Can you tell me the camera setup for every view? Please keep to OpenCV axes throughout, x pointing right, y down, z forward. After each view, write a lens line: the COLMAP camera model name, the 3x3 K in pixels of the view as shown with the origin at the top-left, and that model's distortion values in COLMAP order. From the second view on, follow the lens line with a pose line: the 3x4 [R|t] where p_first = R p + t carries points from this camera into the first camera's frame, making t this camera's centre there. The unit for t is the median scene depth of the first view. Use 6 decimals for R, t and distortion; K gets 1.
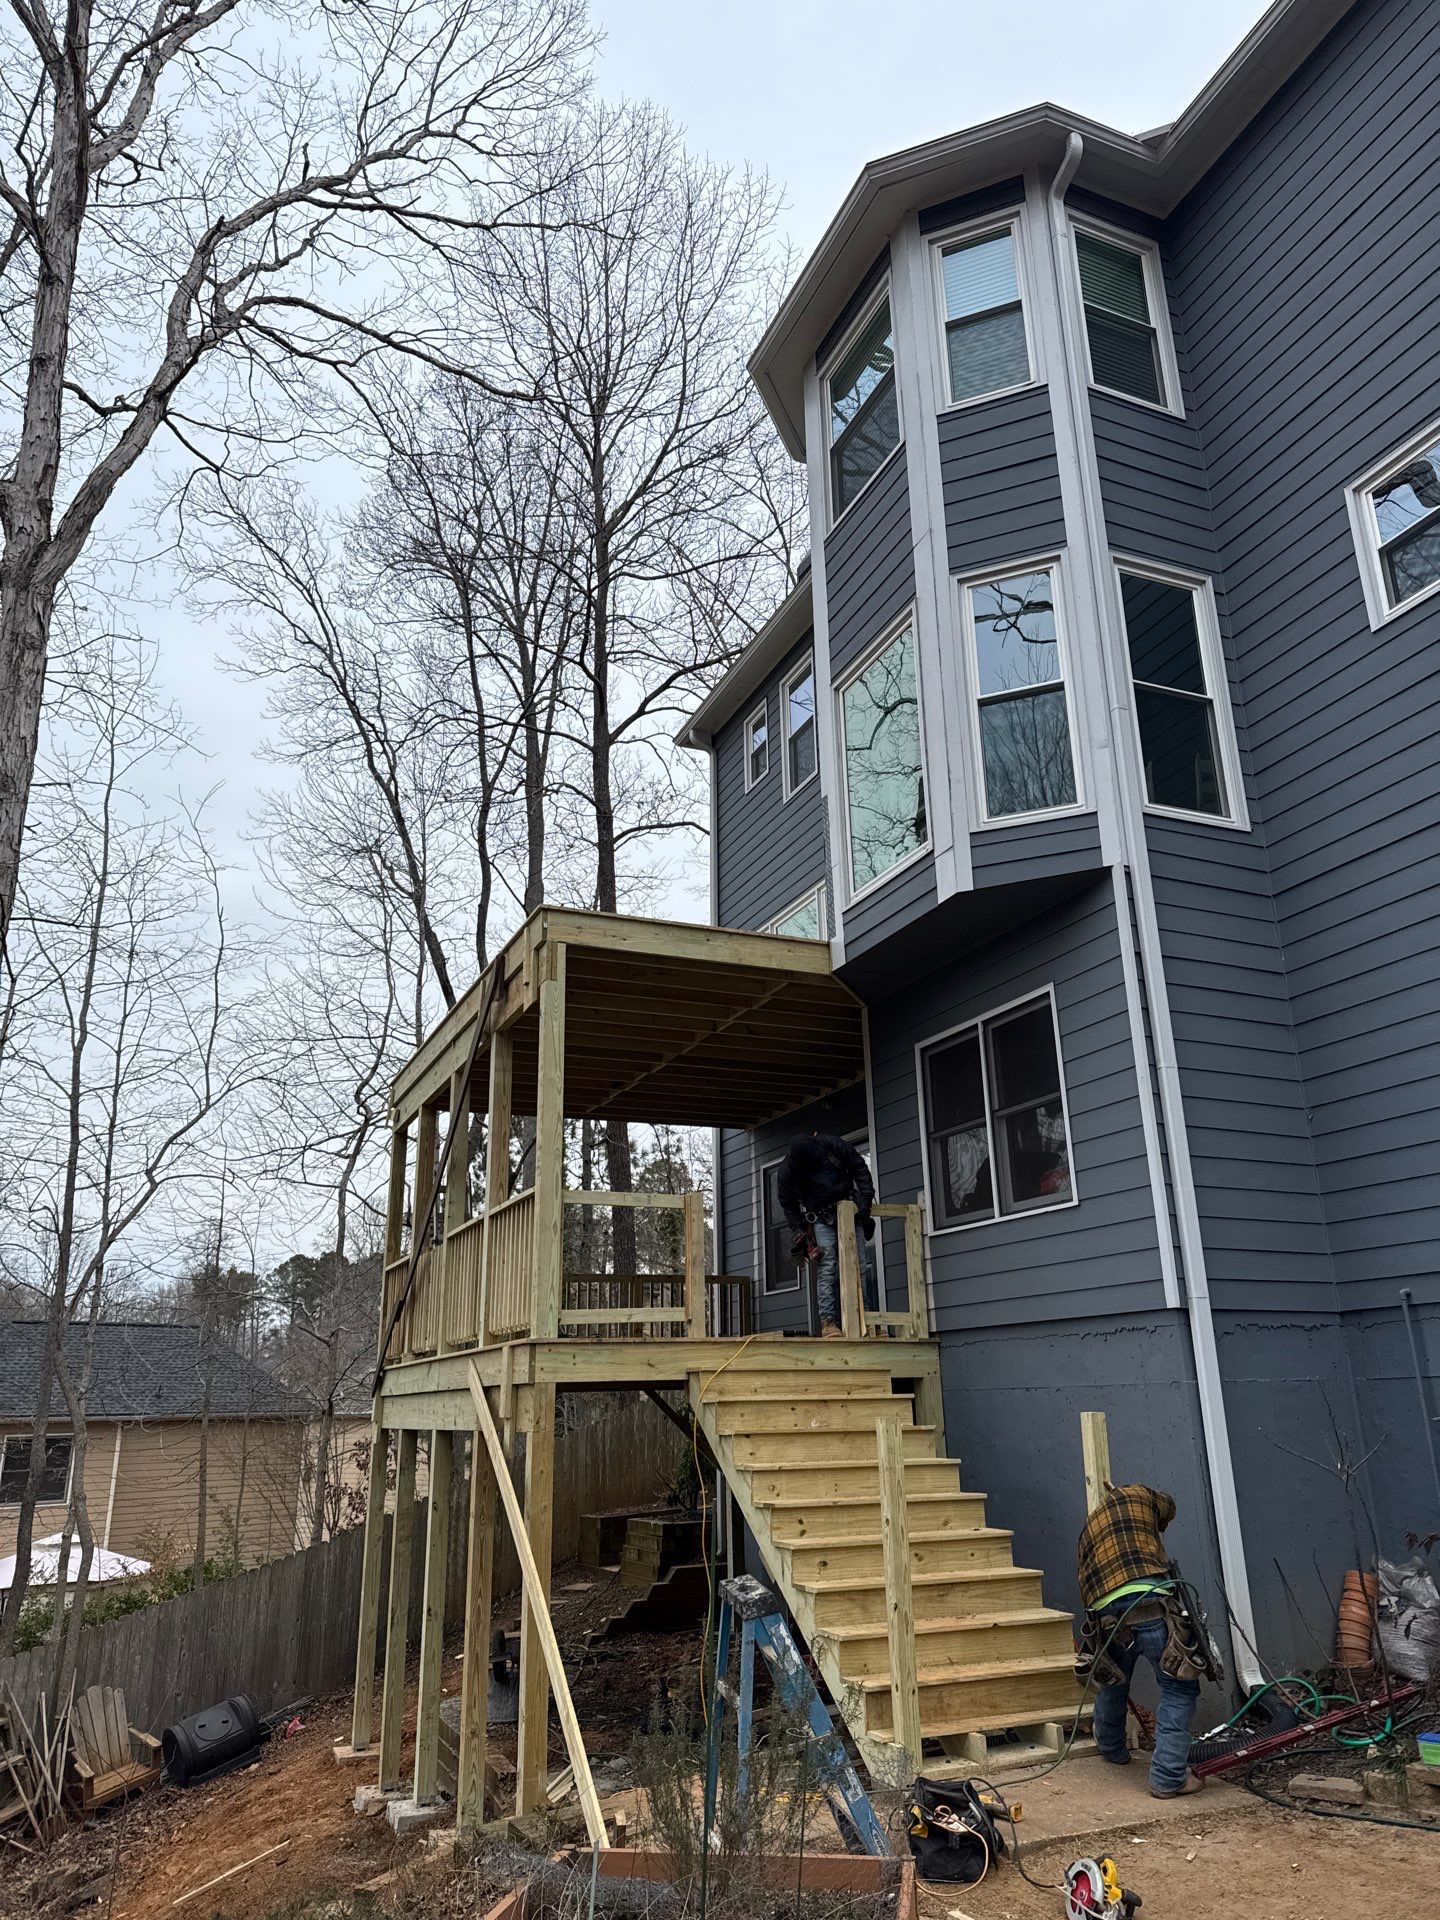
lens RADIAL K [[1344.8, 0, 735.5], [0, 1344.8, 953.2], [0, 0, 1]] dist [0.049516, -0.057652]
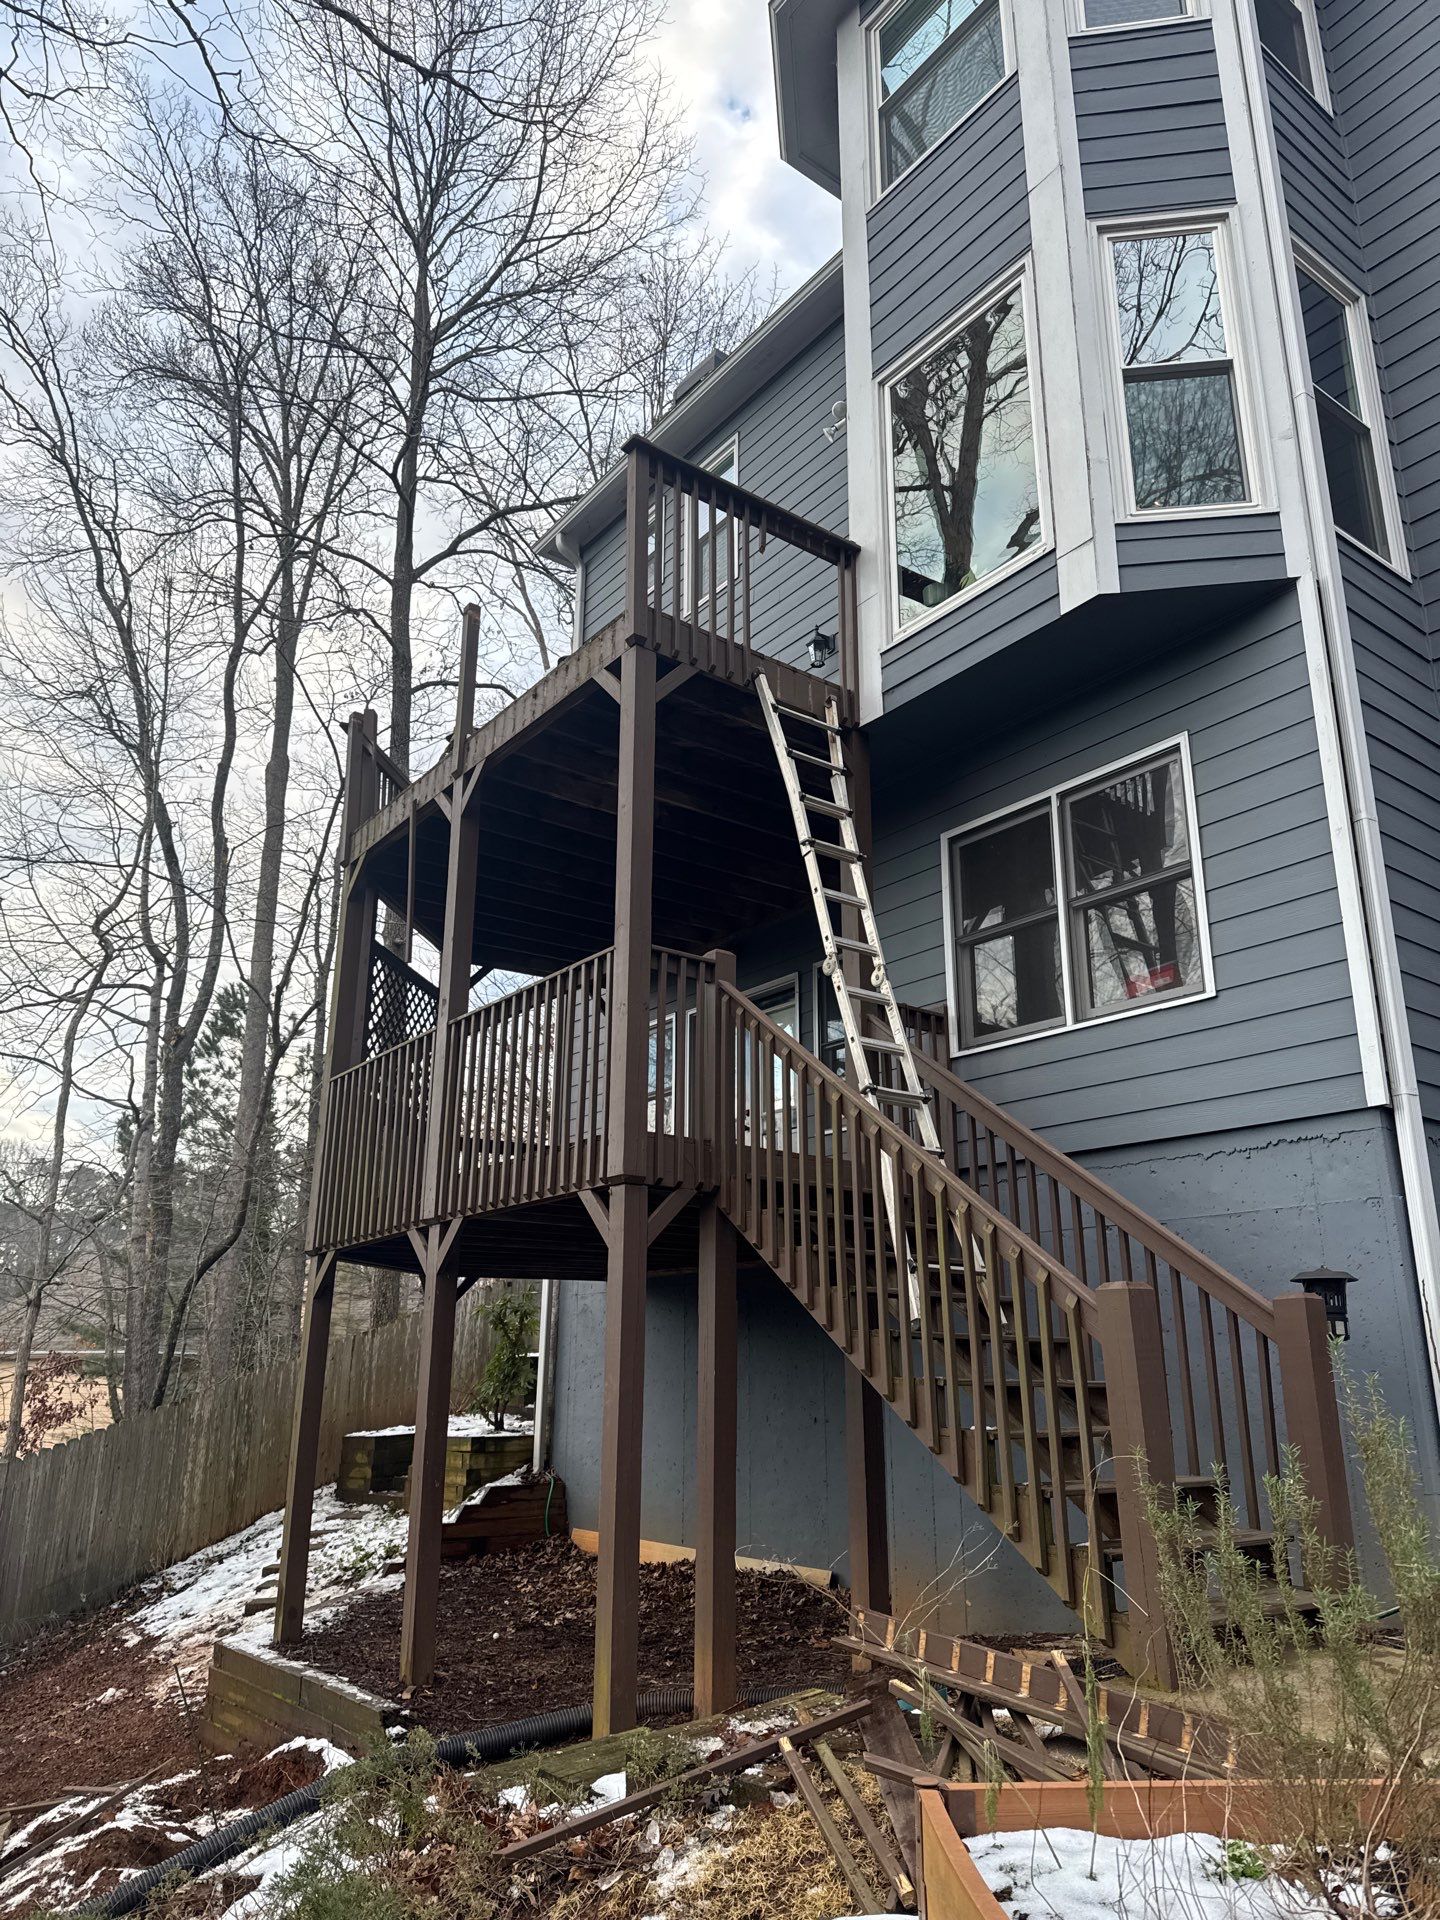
lens RADIAL K [[1344.8, 0, 712.9], [0, 1344.8, 977.7], [0, 0, 1]] dist [0.049516, -0.057652]
pose [[0.972208, 0.093949, 0.214440, -0.181942], [-0.100124, 0.994810, 0.018094, 0.167958], [-0.211627, -0.039061, 0.976570, 0.248090]]
